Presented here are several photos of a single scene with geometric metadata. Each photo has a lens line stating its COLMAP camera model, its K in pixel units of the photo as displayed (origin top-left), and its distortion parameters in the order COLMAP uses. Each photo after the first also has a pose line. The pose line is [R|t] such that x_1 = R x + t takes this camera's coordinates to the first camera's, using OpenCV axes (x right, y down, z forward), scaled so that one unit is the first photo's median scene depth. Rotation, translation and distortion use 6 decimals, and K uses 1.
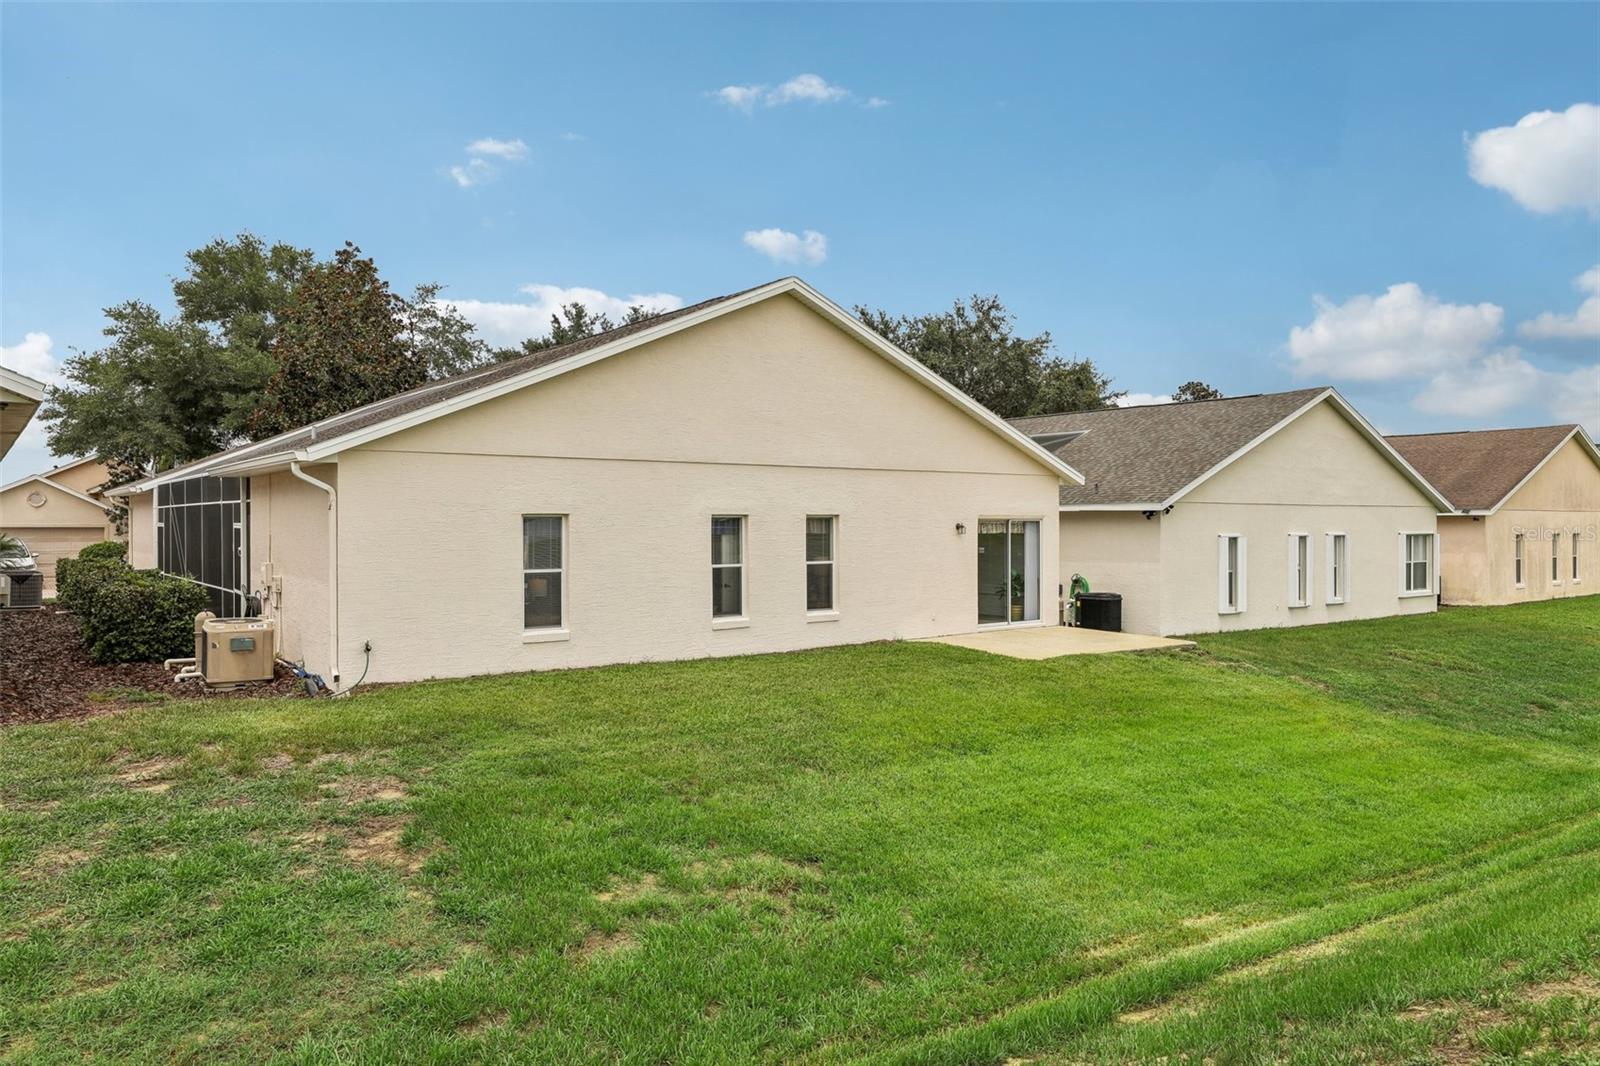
lens RADIAL K [[1103.0, 0, 803.6], [0, 1103.0, 531.5], [0, 0, 1]] dist [0.044576, -0.000153]
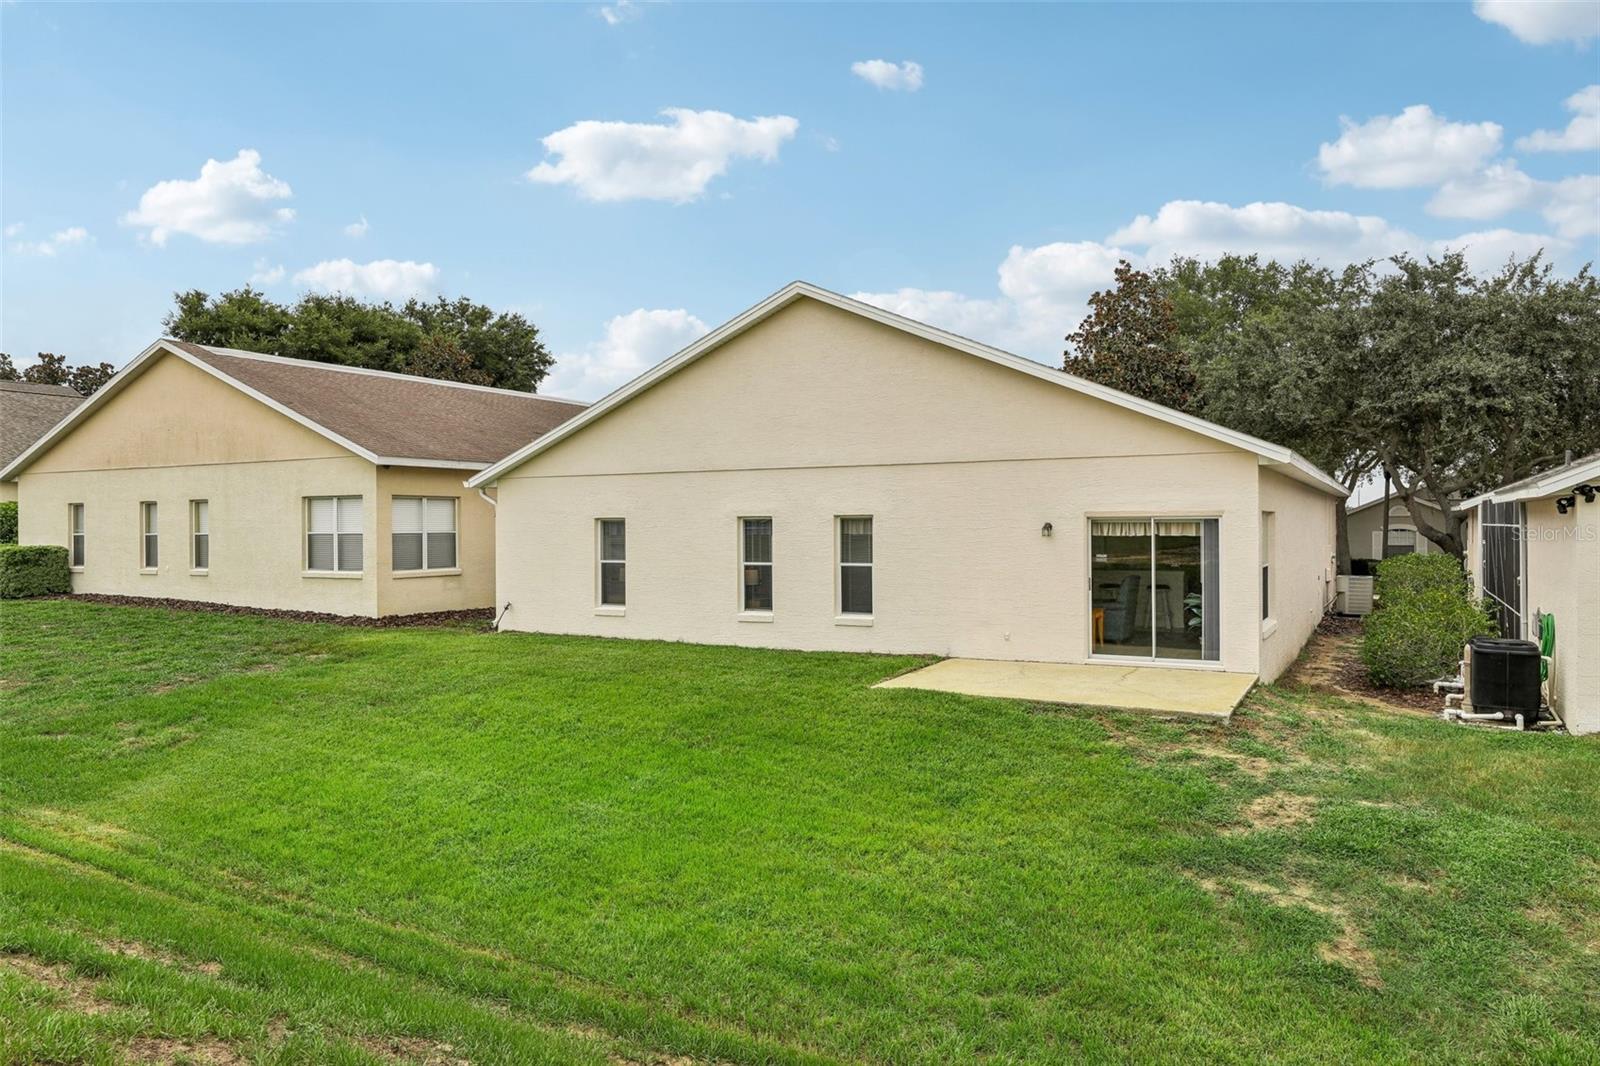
lens RADIAL K [[1074.8, 0, 803.8], [0, 1074.8, 528.6], [0, 0, 1]] dist [0.004022, -0.000963]
pose [[0.407947, 0.005278, -0.912990, 0.855538], [0.001158, 0.999979, 0.006299, -0.009343], [0.913005, -0.003627, 0.407933, 0.575348]]
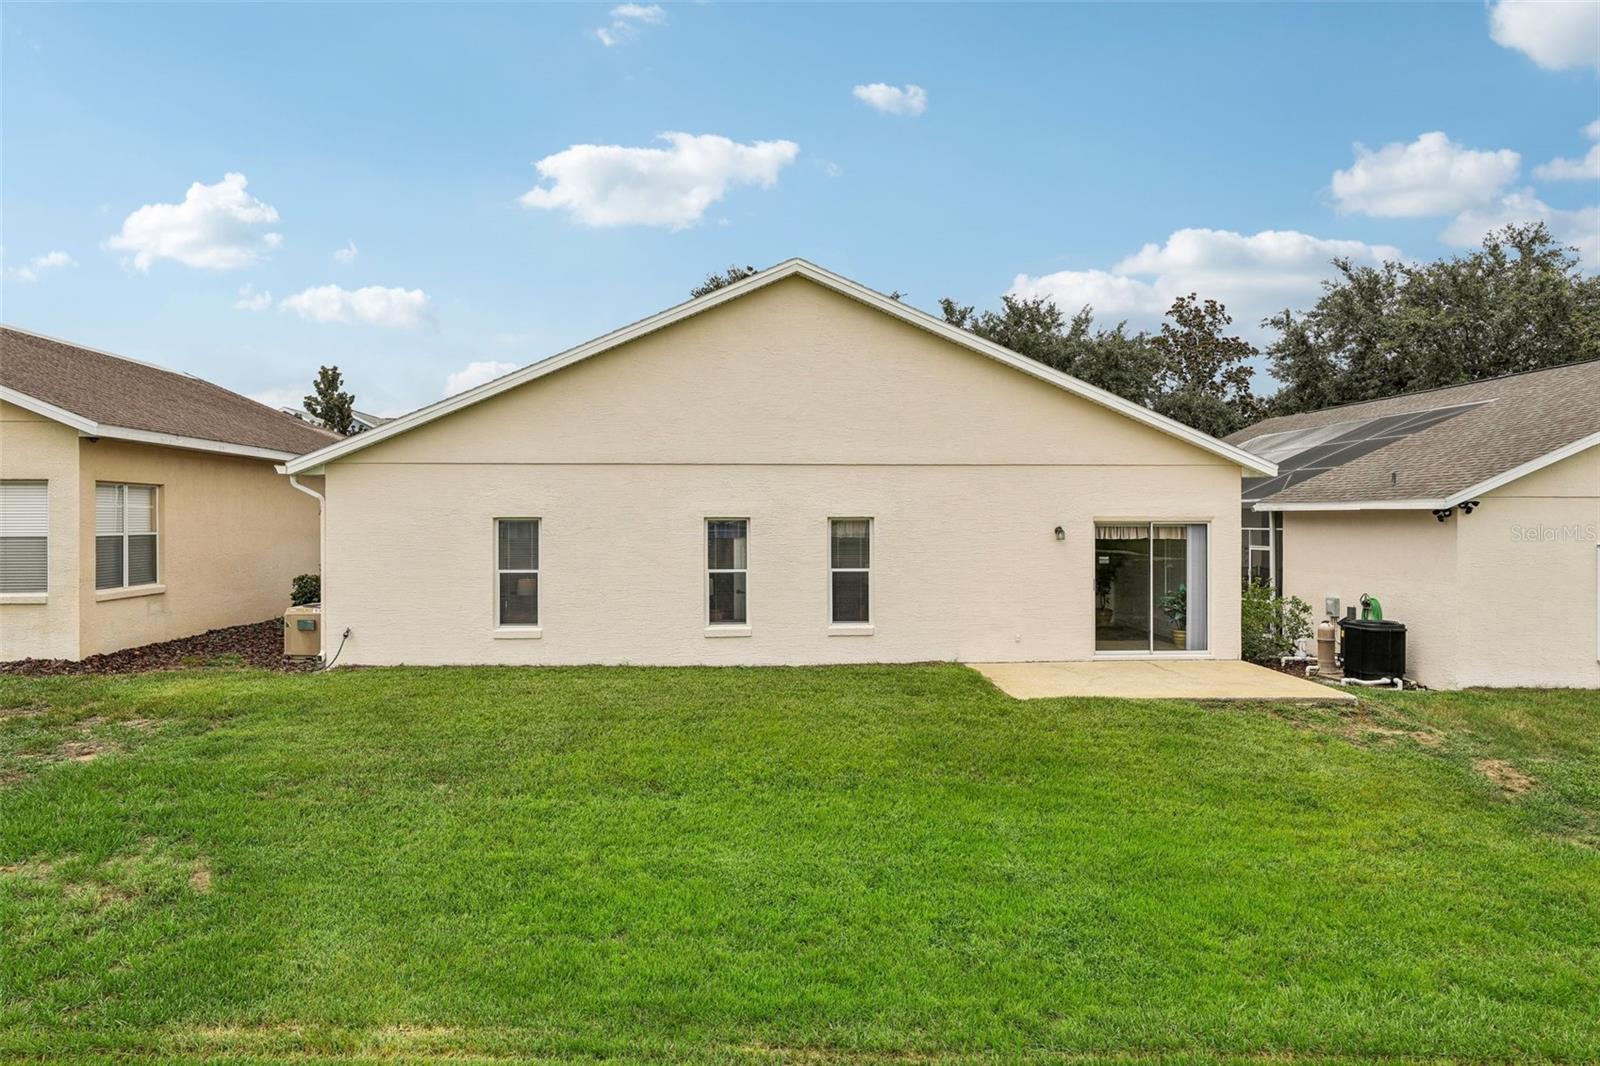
lens RADIAL K [[1074.8, 0, 803.8], [0, 1074.8, 528.6], [0, 0, 1]] dist [0.004022, -0.000963]
pose [[0.829562, 0.009962, -0.558326, 0.474304], [-0.005696, 0.999940, 0.009377, -0.013804], [0.558386, -0.004599, 0.829568, 0.249995]]
